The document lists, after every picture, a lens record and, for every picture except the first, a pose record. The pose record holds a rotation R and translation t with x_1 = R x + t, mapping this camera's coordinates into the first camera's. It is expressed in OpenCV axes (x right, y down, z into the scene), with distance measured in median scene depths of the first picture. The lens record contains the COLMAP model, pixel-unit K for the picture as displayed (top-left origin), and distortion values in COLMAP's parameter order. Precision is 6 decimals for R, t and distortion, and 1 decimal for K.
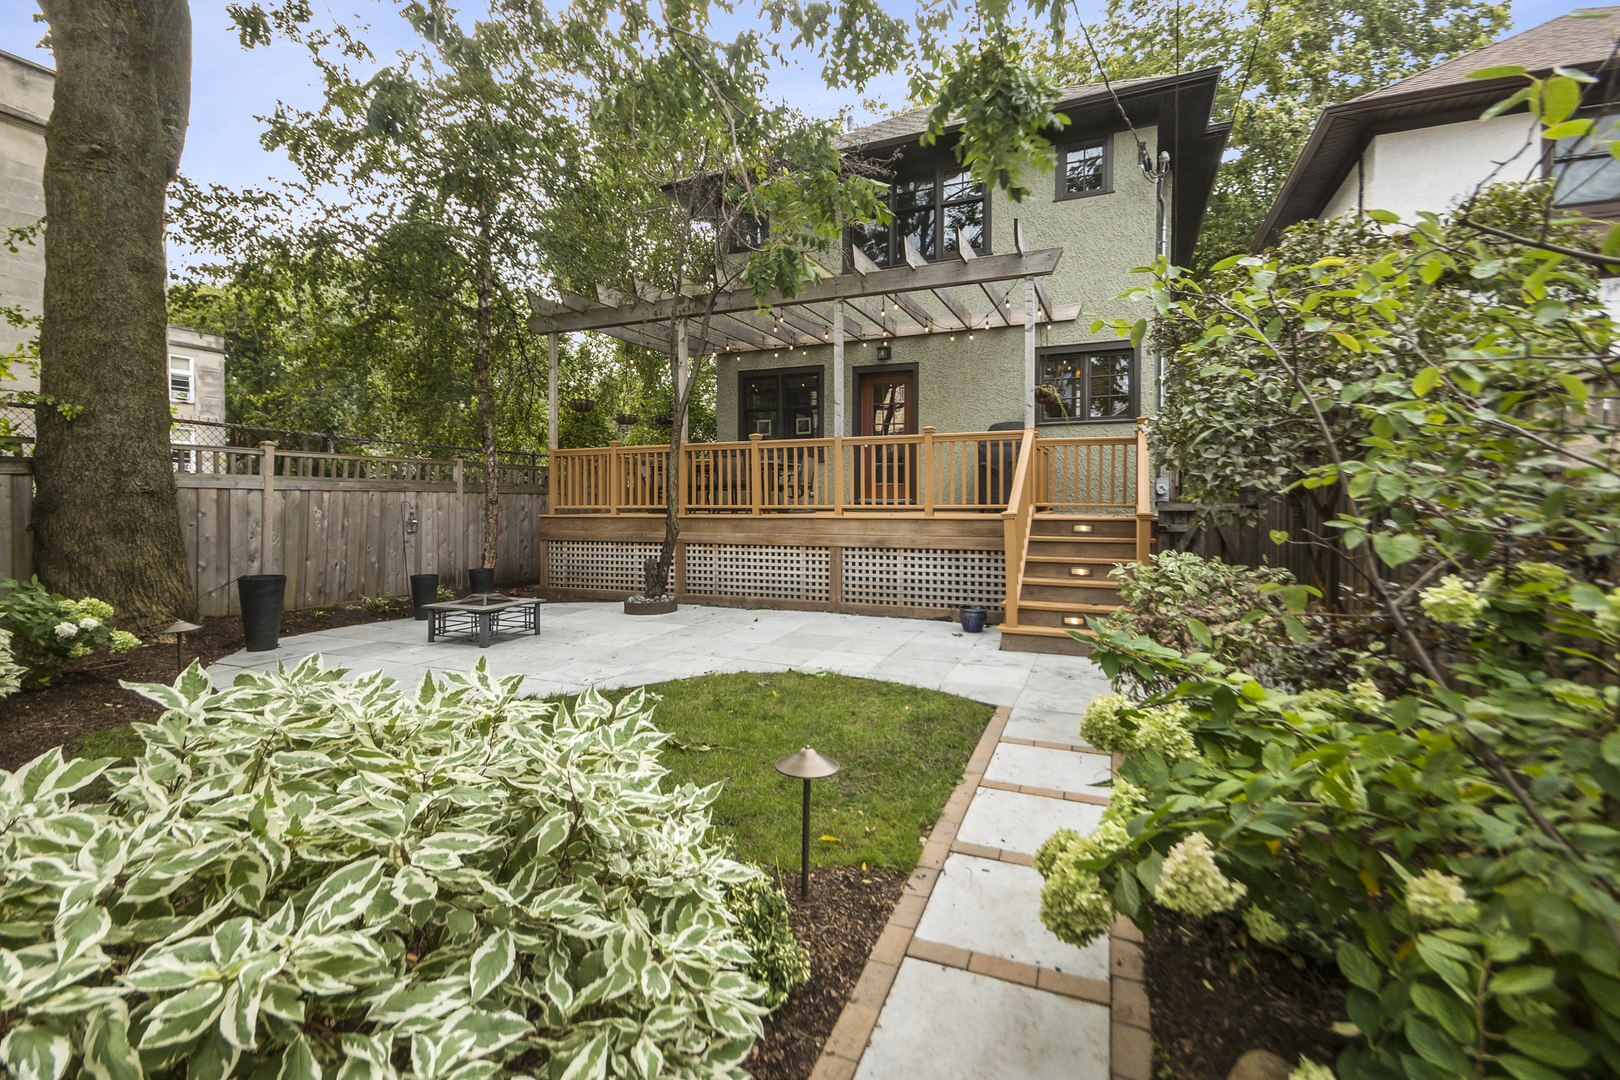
lens RADIAL K [[717.3, 0, 804.6], [0, 717.3, 531.7], [0, 0, 1]] dist [0.000290, 0.010557]
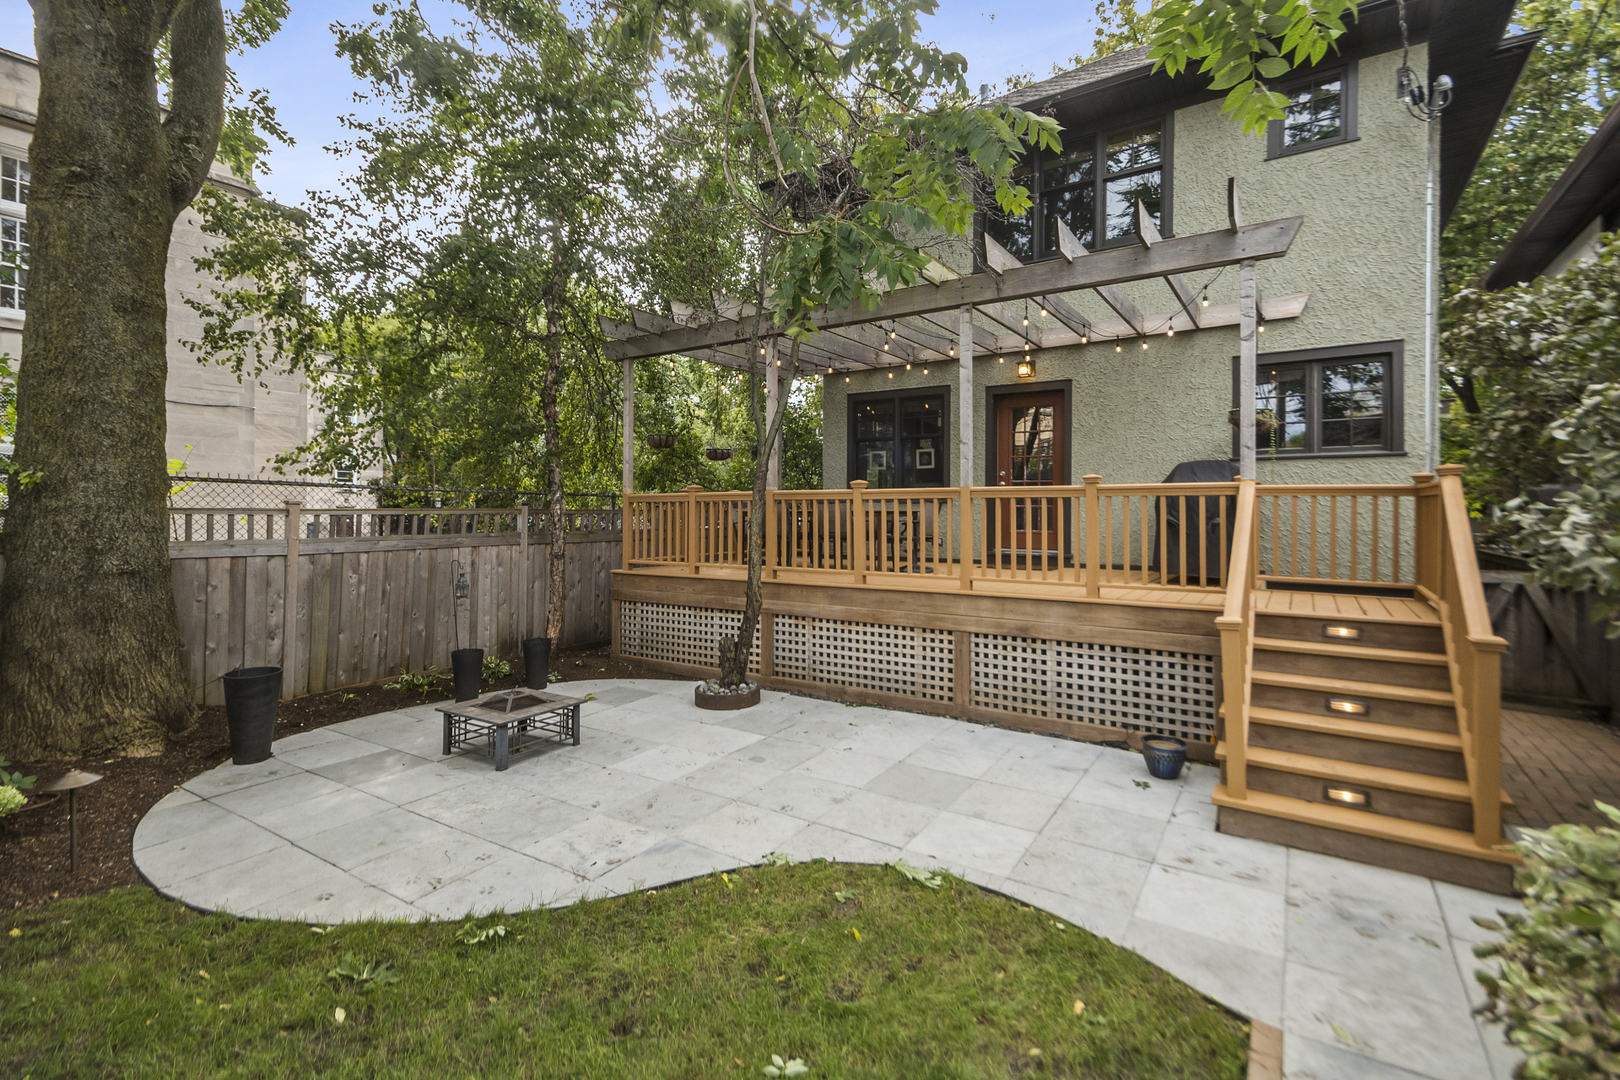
lens RADIAL K [[728.9, 0, 816.4], [0, 728.9, 518.1], [0, 0, 1]] dist [0.027192, 0.000517]
pose [[0.986896, 0.001969, -0.161345, 0.015553], [-0.006456, 0.999607, -0.027291, -0.074692], [0.161228, 0.027975, 0.986521, 0.206040]]
